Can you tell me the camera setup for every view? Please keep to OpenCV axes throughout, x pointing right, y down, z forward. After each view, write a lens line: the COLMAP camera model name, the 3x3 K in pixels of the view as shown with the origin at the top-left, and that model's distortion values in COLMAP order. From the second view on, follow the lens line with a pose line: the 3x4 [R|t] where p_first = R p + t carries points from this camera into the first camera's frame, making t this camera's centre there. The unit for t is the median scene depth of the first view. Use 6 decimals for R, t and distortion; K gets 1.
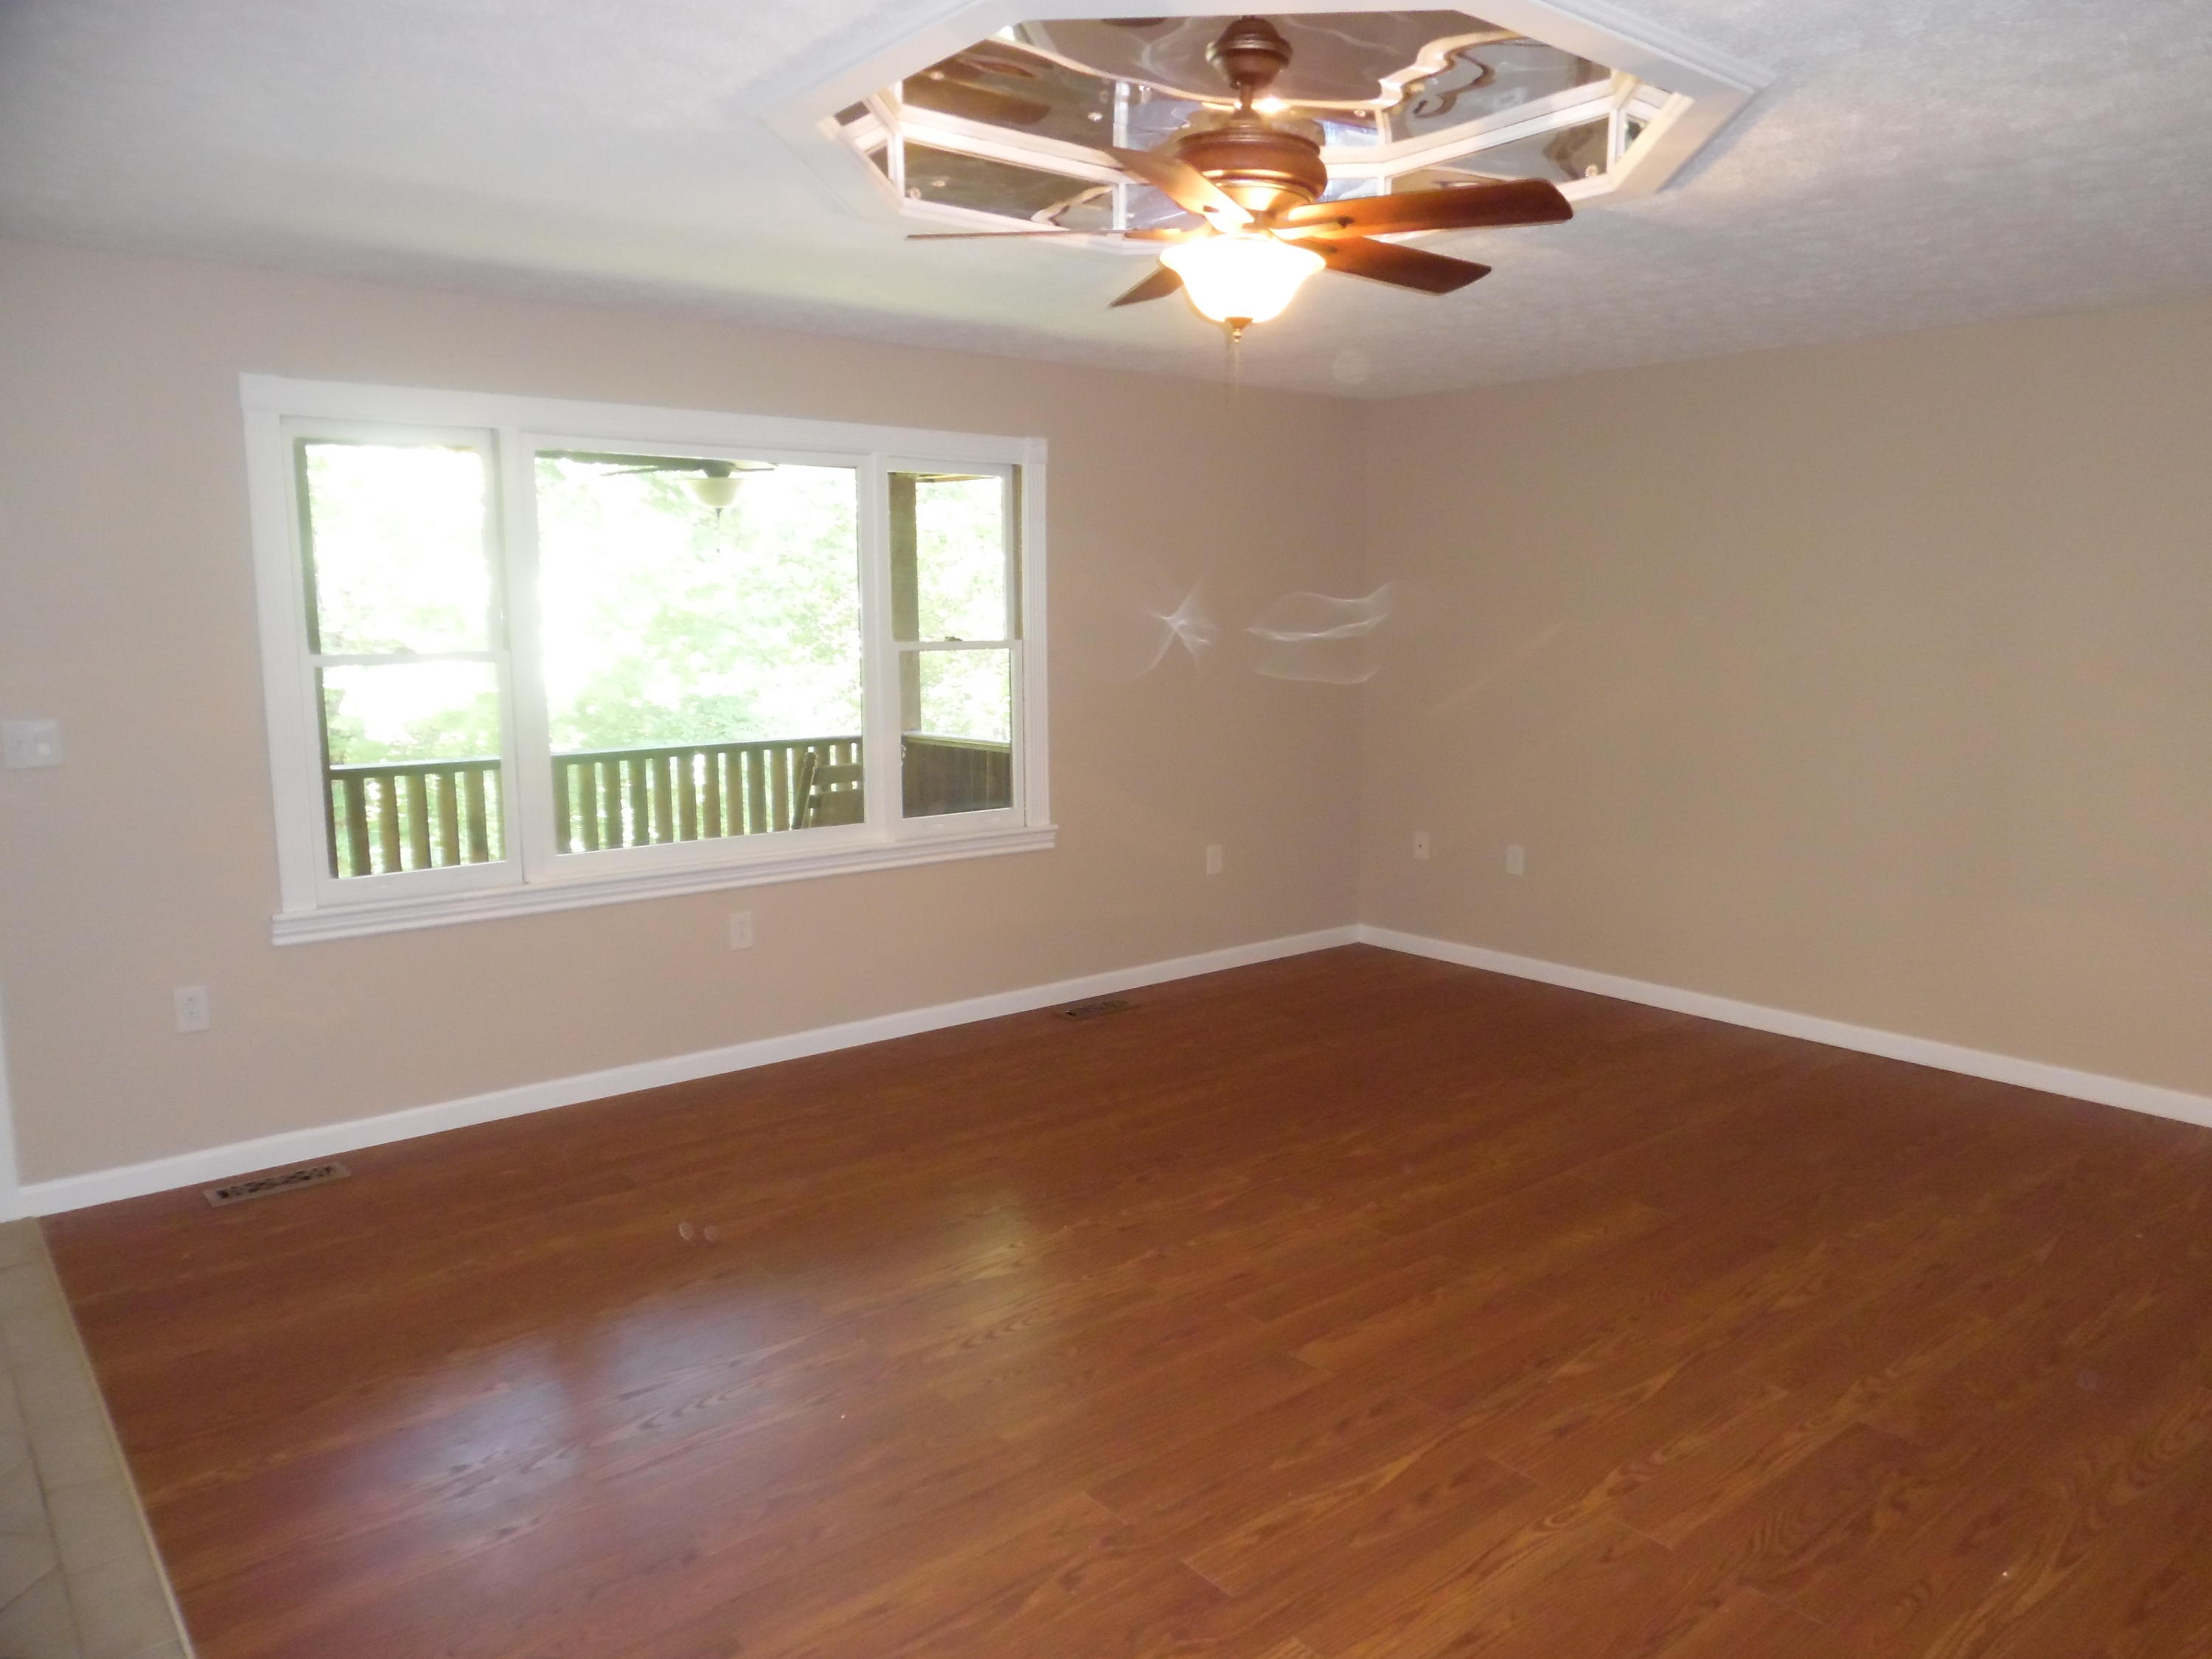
lens RADIAL K [[1556.9, 0, 1101.8], [0, 1556.9, 834.4], [0, 0, 1]] dist [-0.008980, -0.022551]
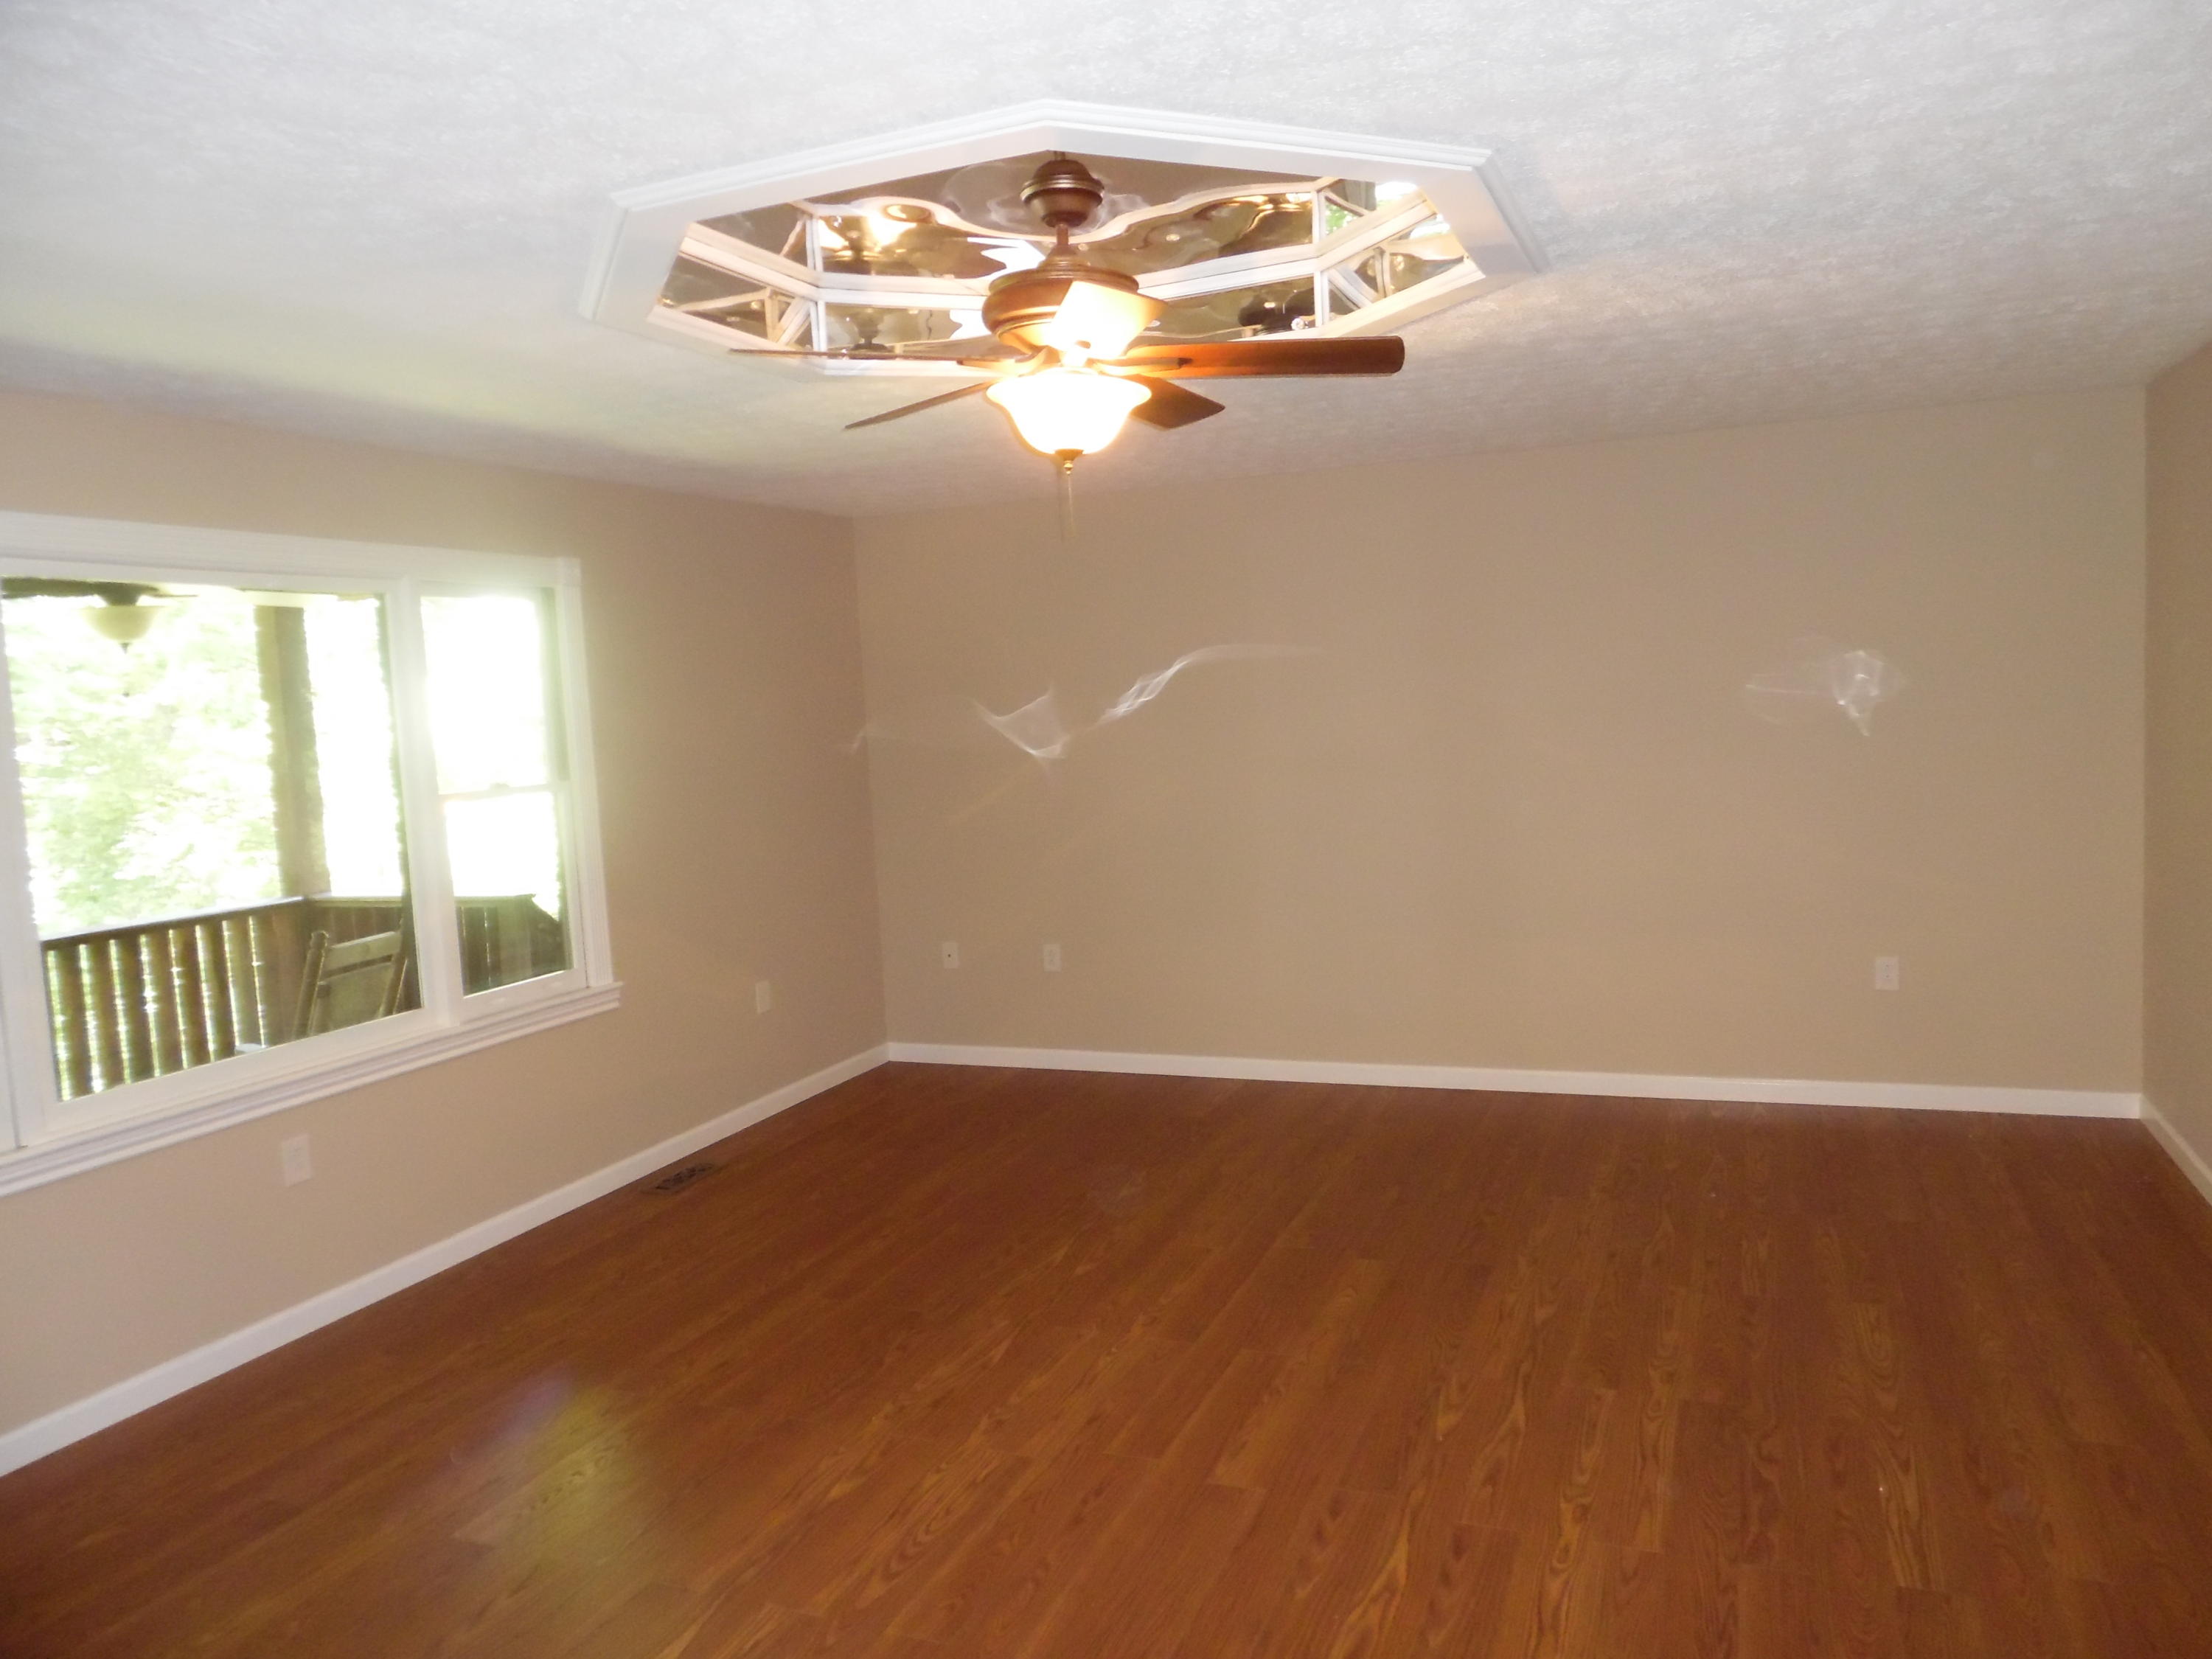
lens RADIAL K [[1556.9, 0, 1101.8], [0, 1556.9, 834.4], [0, 0, 1]] dist [-0.008980, -0.022551]
pose [[0.876559, -0.086145, 0.473522, -0.312606], [0.116931, 0.992491, -0.035899, -0.039584], [-0.466874, 0.086837, 0.880050, 0.107488]]
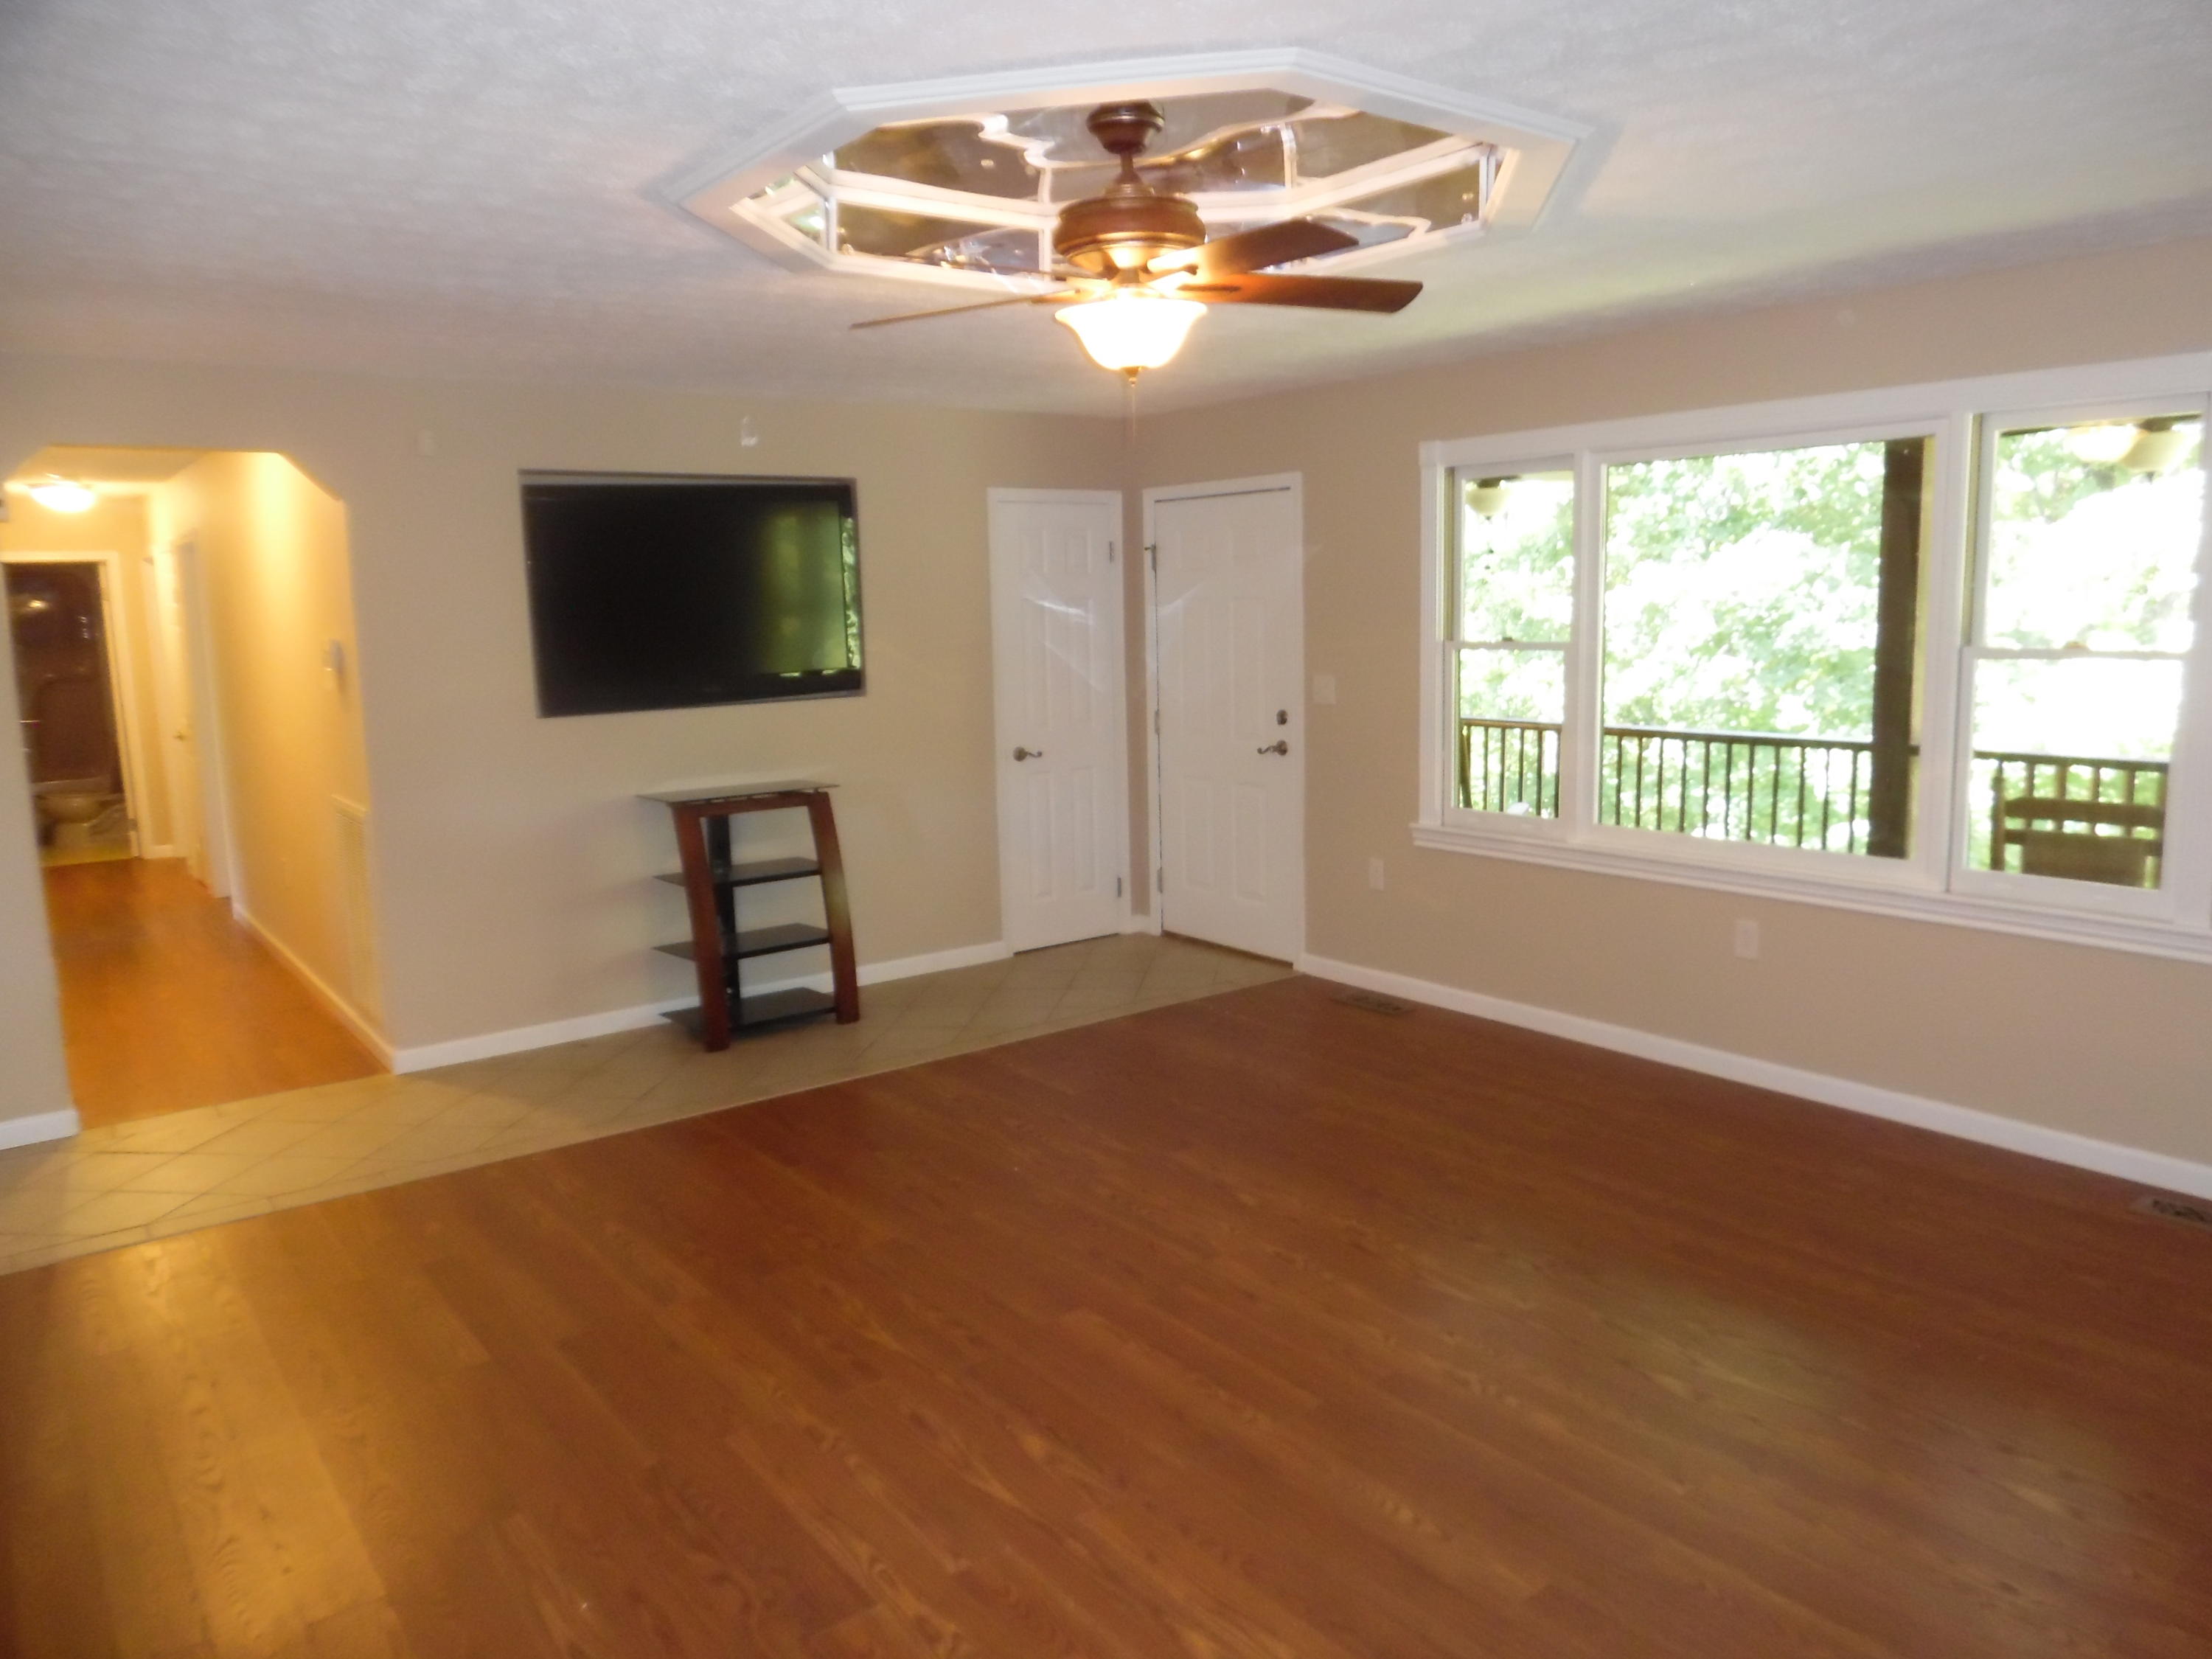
lens RADIAL K [[1556.9, 0, 1101.8], [0, 1556.9, 834.4], [0, 0, 1]] dist [-0.008980, -0.022551]
pose [[-0.039616, 0.156345, -0.986908, 0.969748], [-0.120931, 0.979673, 0.160053, -0.144801], [0.991870, 0.125688, -0.019904, 0.834764]]
